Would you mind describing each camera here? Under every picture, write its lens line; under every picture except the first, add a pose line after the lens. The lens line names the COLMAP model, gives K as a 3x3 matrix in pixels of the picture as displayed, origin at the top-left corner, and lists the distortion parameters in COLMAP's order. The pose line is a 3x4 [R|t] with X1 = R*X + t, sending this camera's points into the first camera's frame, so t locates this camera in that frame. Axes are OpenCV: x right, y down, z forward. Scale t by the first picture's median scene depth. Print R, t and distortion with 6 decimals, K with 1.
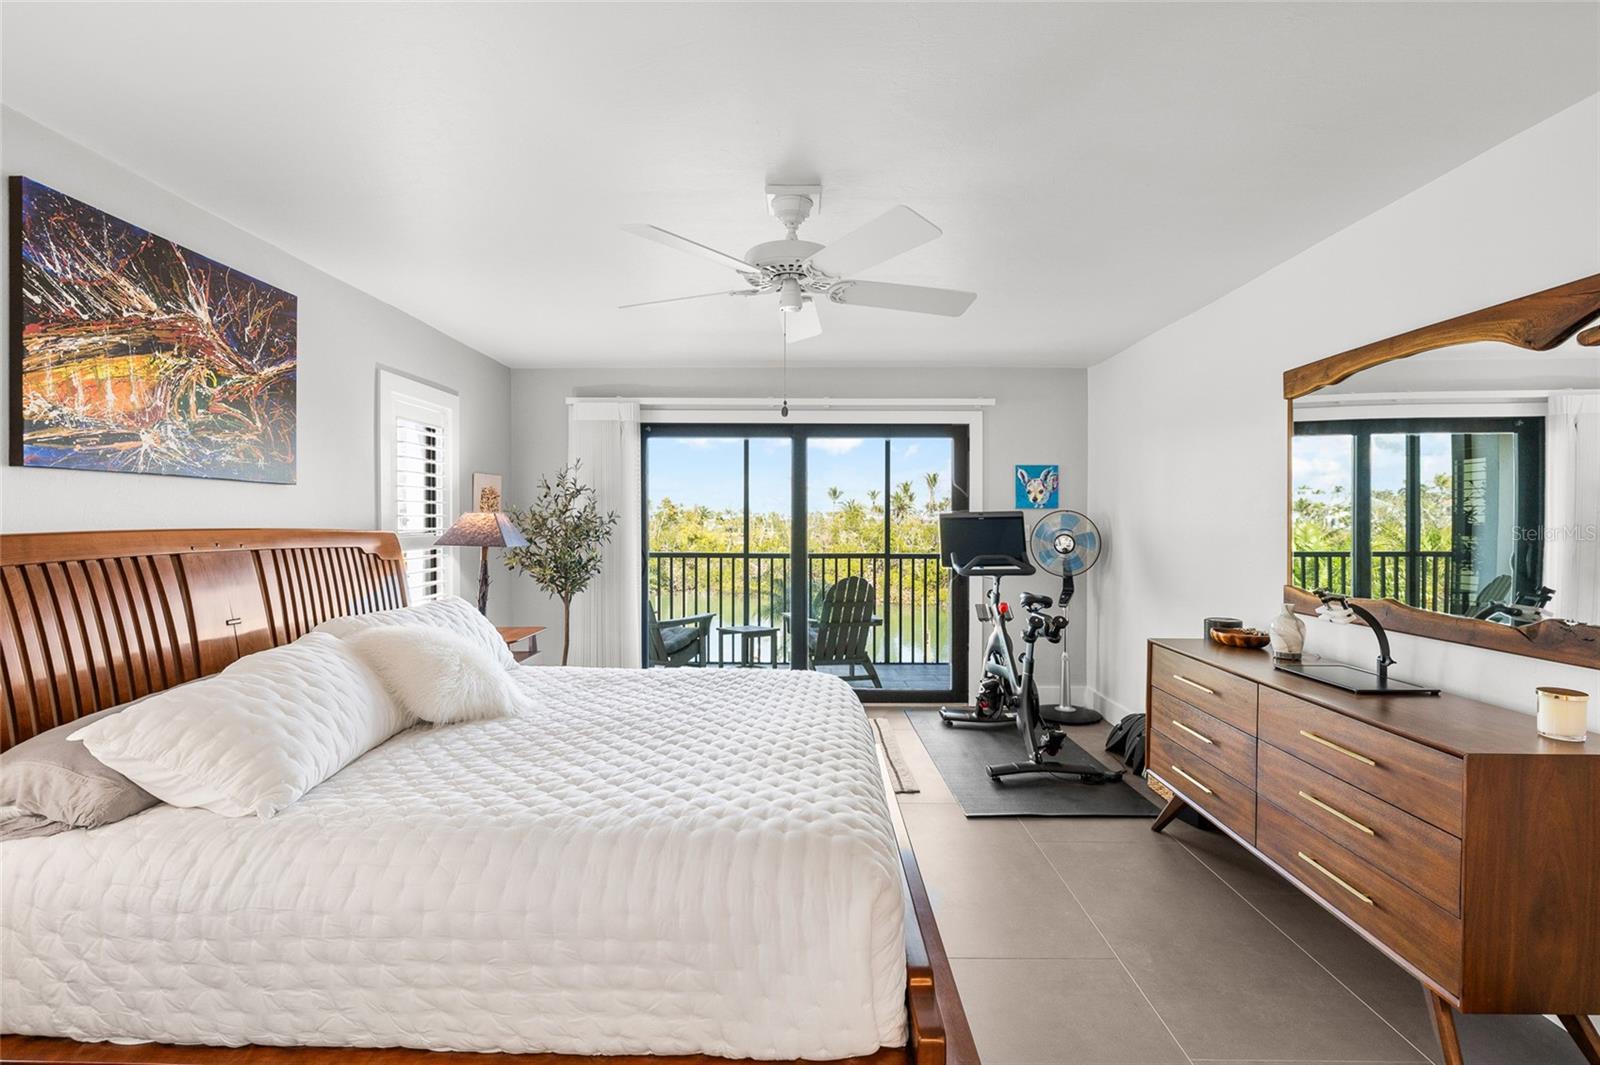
lens RADIAL K [[723.6, 0, 800.1], [0, 723.6, 526.8], [0, 0, 1]] dist [-0.005831, 0.000876]
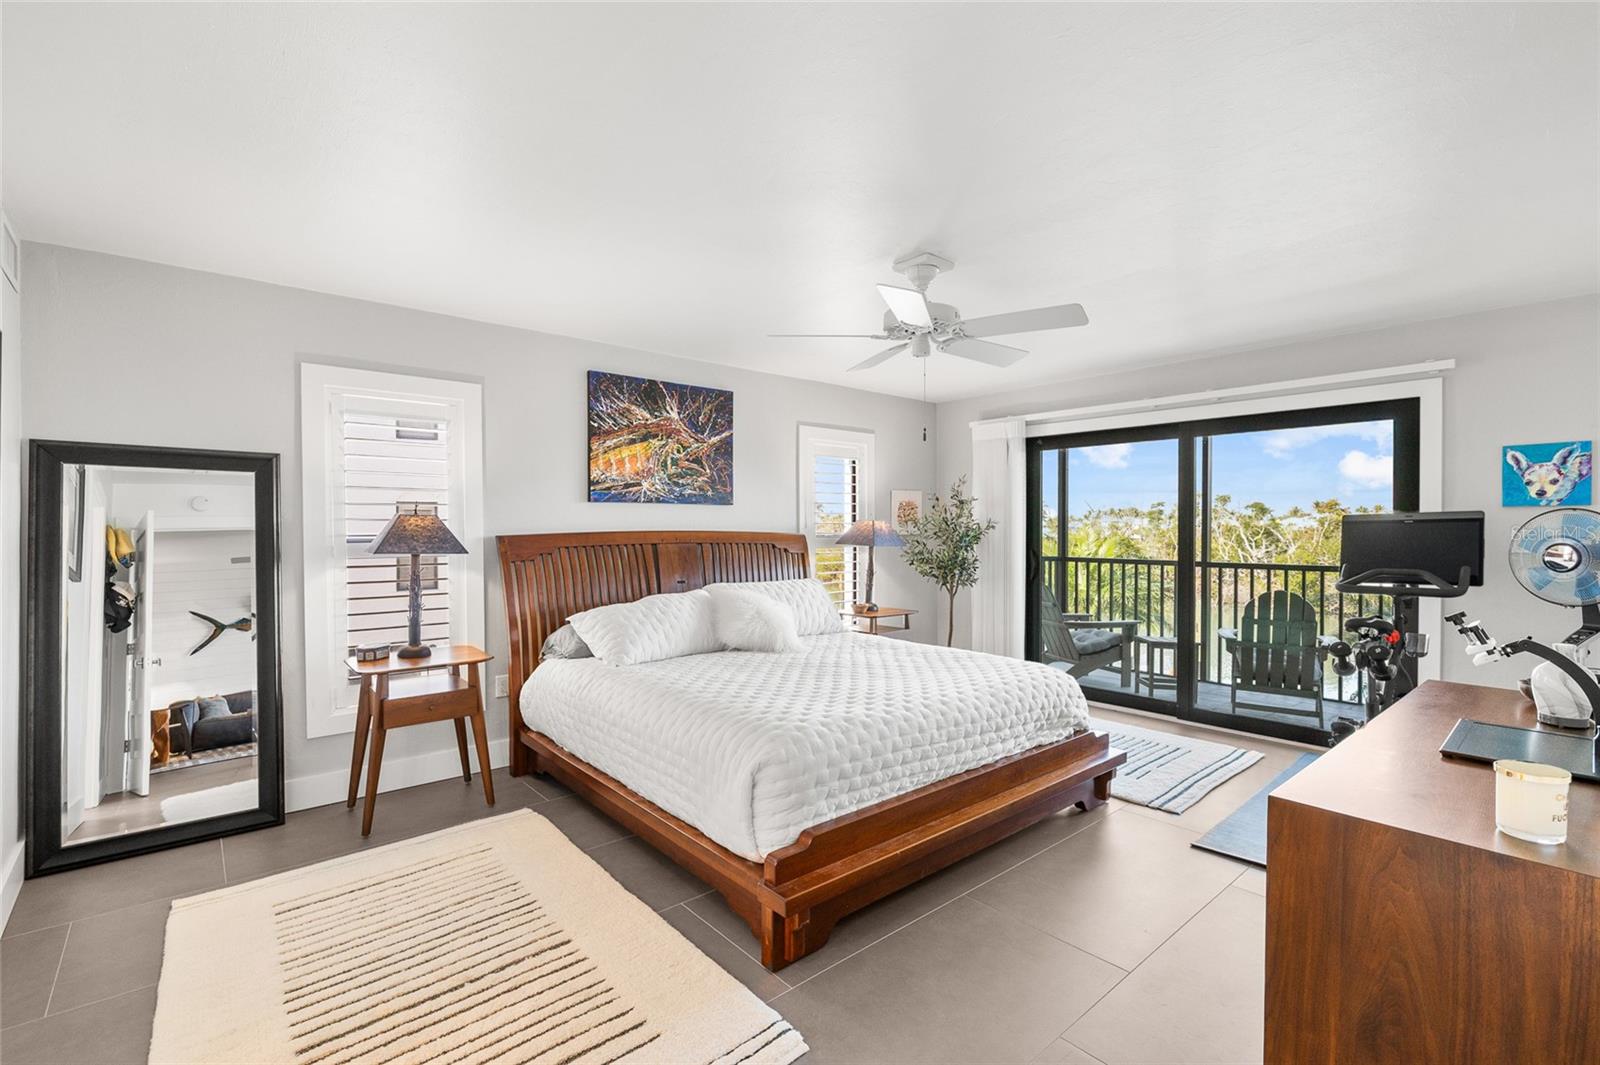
lens RADIAL K [[722.0, 0, 792.6], [0, 722.0, 539.9], [0, 0, 1]] dist [-0.000936, 0.000294]
pose [[0.653800, 0.010367, -0.756596, 0.727388], [-0.004524, 0.999942, 0.009791, 0.006284], [0.756654, -0.002978, 0.653809, 0.015993]]
